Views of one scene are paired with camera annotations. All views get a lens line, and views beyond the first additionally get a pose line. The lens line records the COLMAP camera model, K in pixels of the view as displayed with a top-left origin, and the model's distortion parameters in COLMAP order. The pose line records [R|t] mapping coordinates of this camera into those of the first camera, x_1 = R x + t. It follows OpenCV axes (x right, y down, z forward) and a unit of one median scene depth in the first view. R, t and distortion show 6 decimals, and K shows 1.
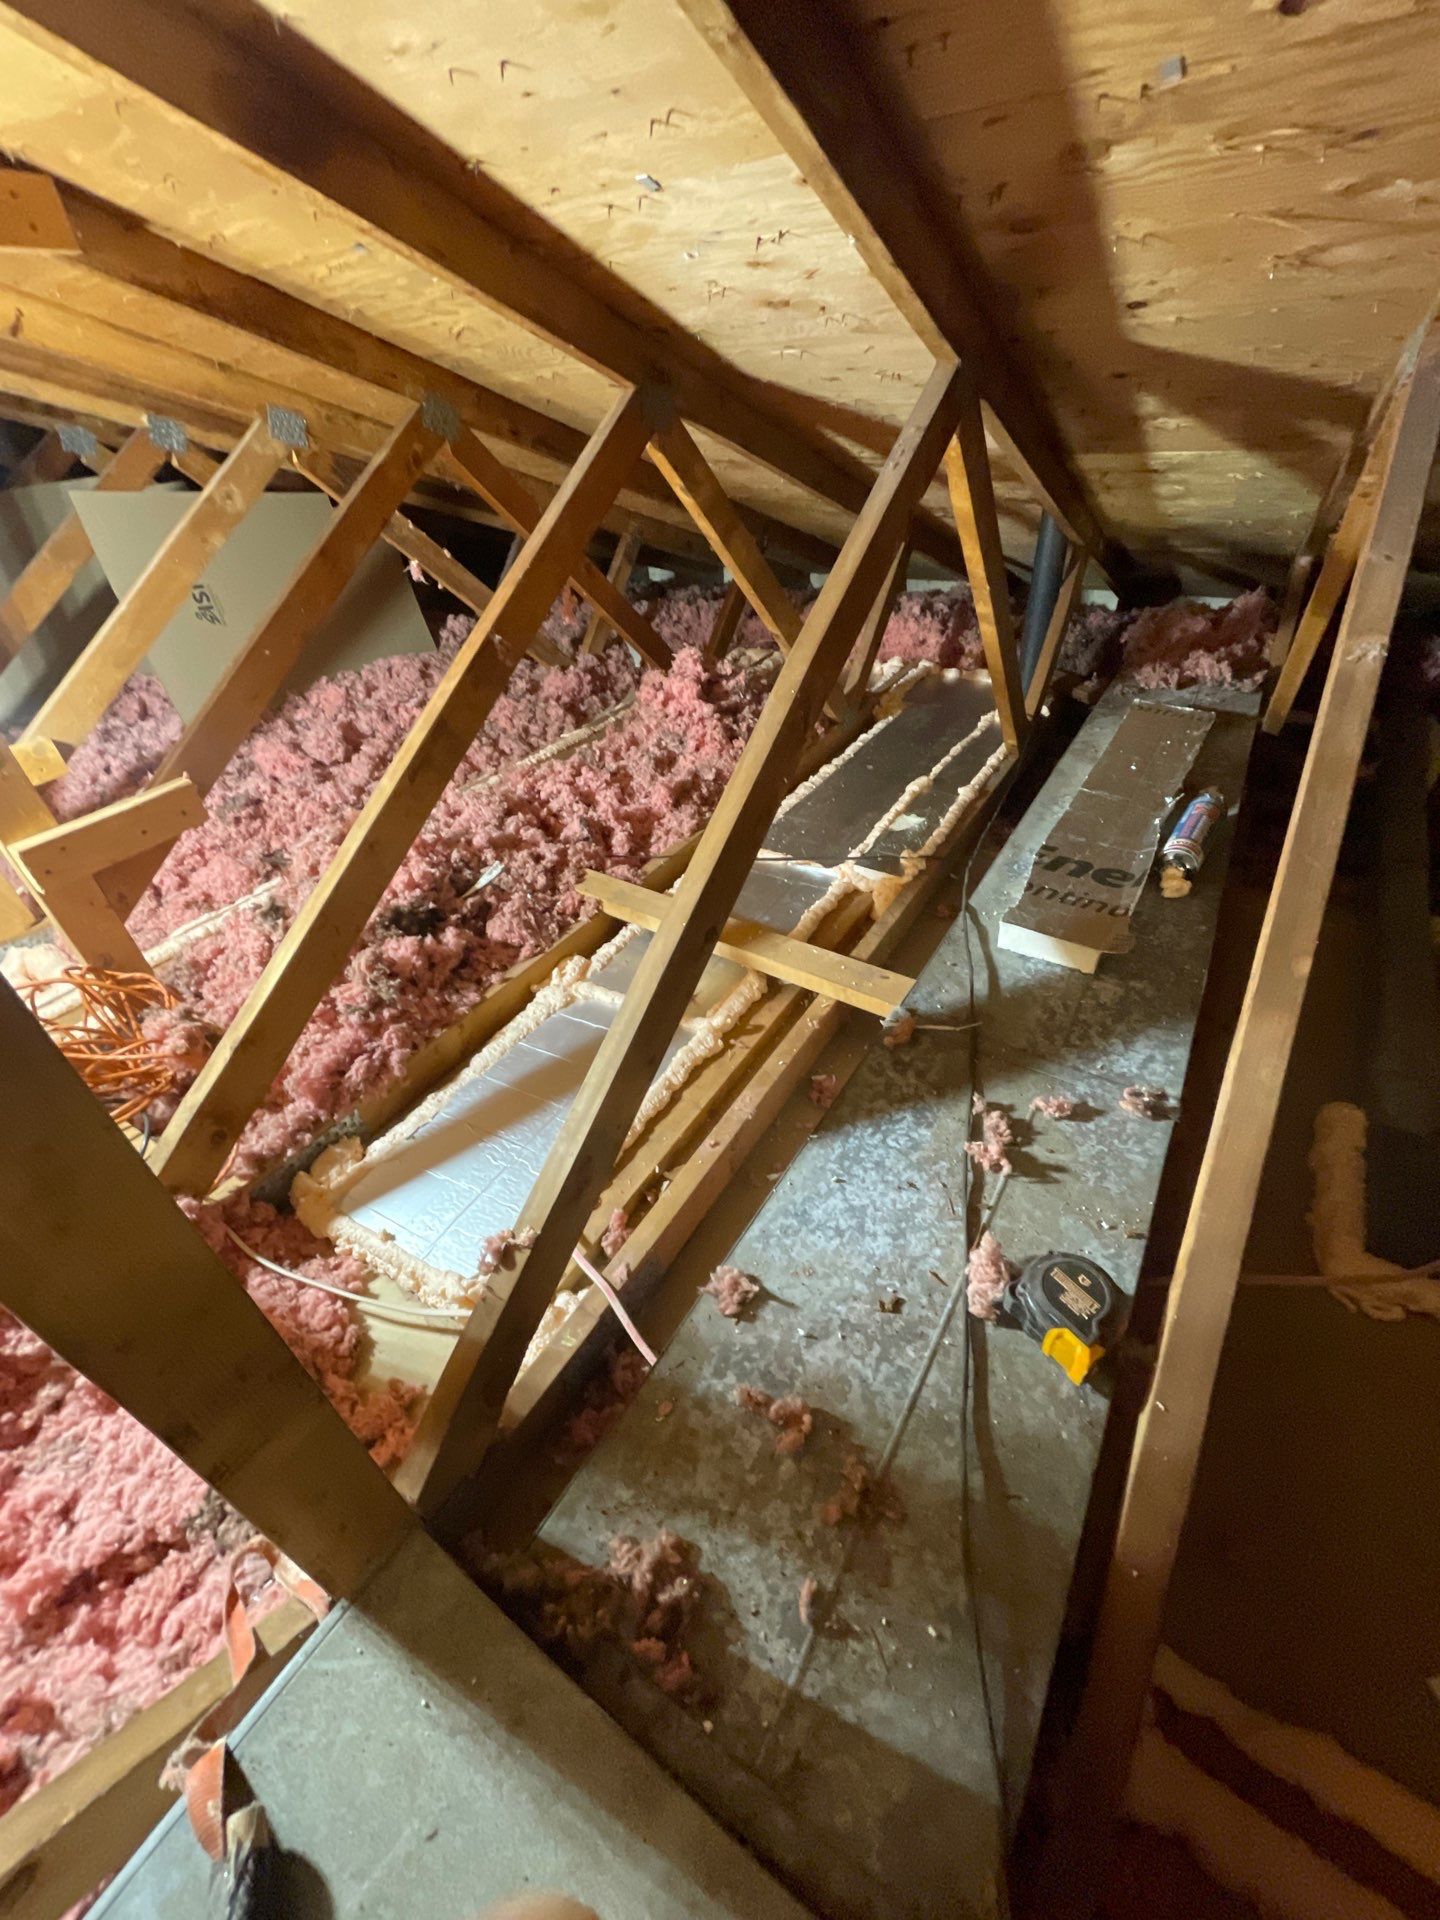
lens RADIAL K [[774.9, 0, 723.8], [0, 774.9, 959.5], [0, 0, 1]] dist [-0.003706, 0.000406]
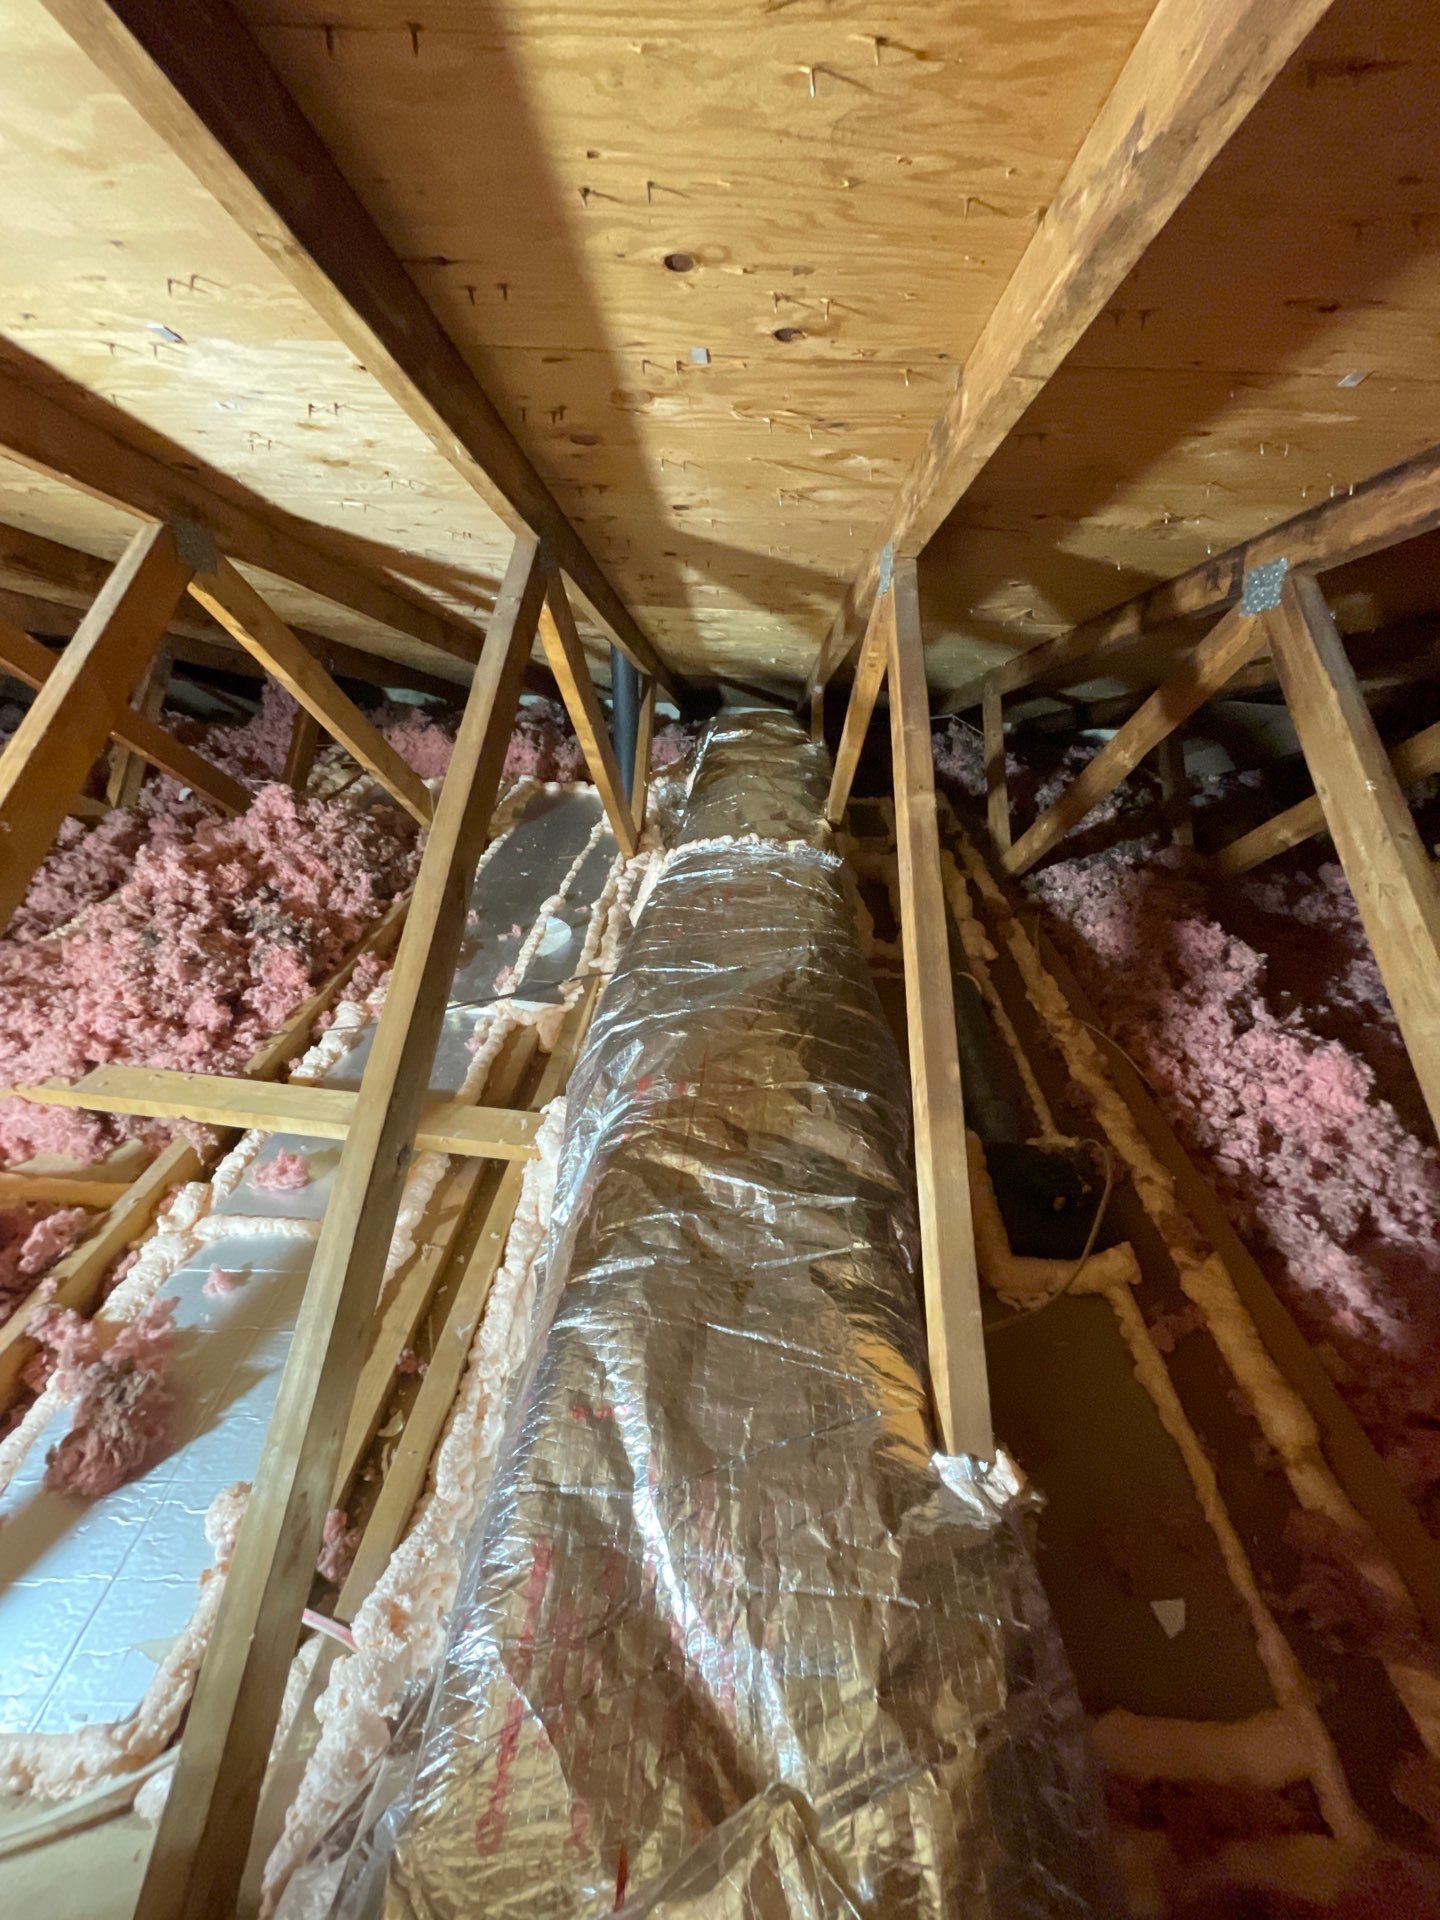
lens RADIAL K [[774.9, 0, 722.0], [0, 774.9, 958.9], [0, 0, 1]] dist [-0.003706, 0.000406]
pose [[0.873811, -0.165852, 0.457108, -0.050408], [0.213869, 0.975315, -0.054960, -0.096464], [-0.436709, 0.145786, 0.887711, 0.033470]]
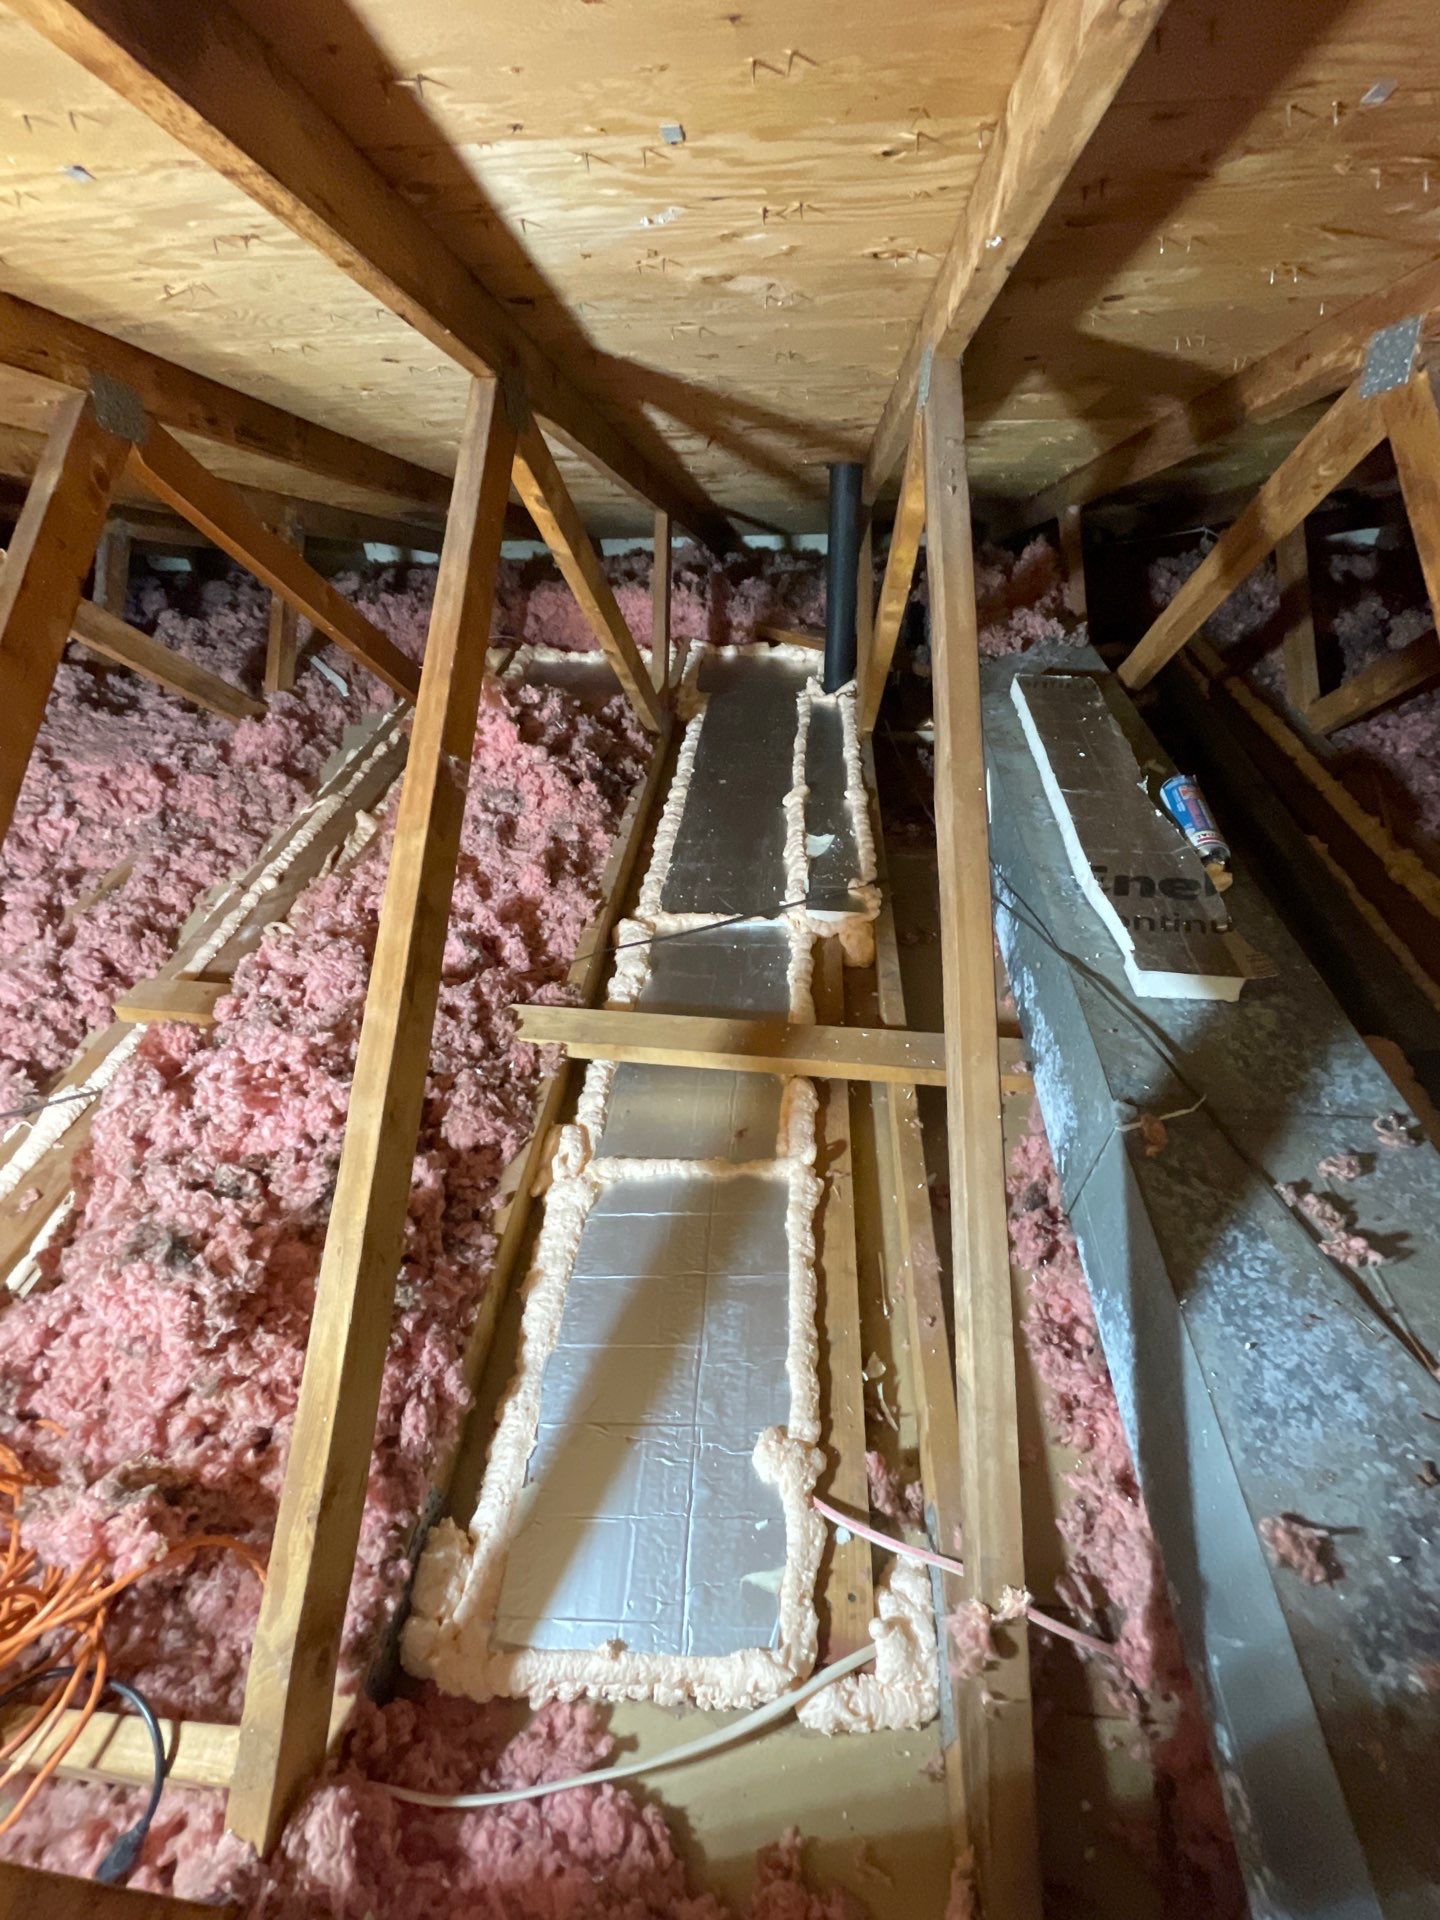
lens RADIAL K [[864.9, 0, 725.9], [0, 864.9, 959.1], [0, 0, 1]] dist [-0.003905, 0.001351]
pose [[0.890883, -0.268990, 0.366021, -0.427232], [0.260593, 0.962670, 0.073195, -0.248631], [-0.372046, 0.030175, 0.927724, 0.208791]]
